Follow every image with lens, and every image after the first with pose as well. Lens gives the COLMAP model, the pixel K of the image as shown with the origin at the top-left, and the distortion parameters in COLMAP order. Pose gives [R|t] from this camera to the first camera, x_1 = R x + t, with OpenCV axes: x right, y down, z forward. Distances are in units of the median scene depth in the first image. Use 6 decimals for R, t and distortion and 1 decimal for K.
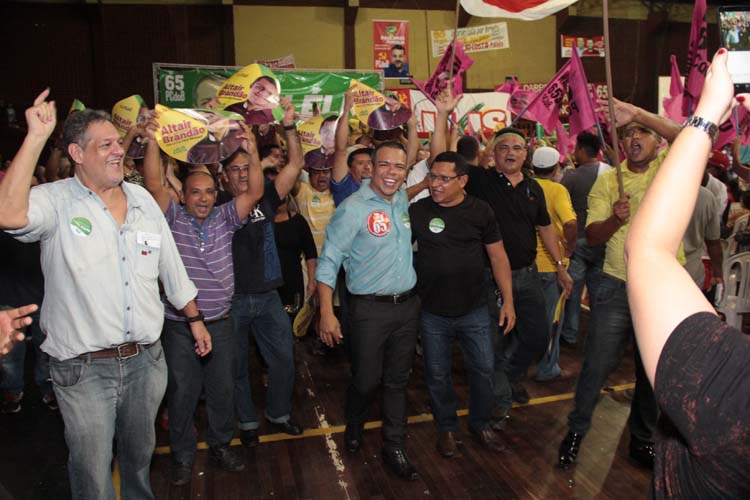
lens RADIAL K [[640.8, 0, 392.8], [0, 640.8, 247.8], [0, 0, 1]] dist [-0.168247, 0.151549]
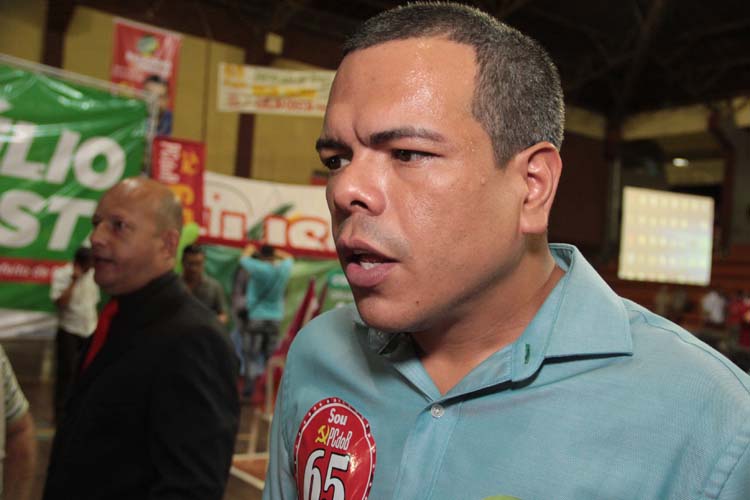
lens RADIAL K [[817.6, 0, 375.0], [0, 817.6, 250.0], [0, 0, 1]] dist [0.022732, 0.050751]
pose [[0.924879, 0.113447, 0.362943, -0.057243], [-0.040978, 0.978636, -0.201473, -0.042252], [-0.378046, 0.171466, 0.909770, 0.319654]]
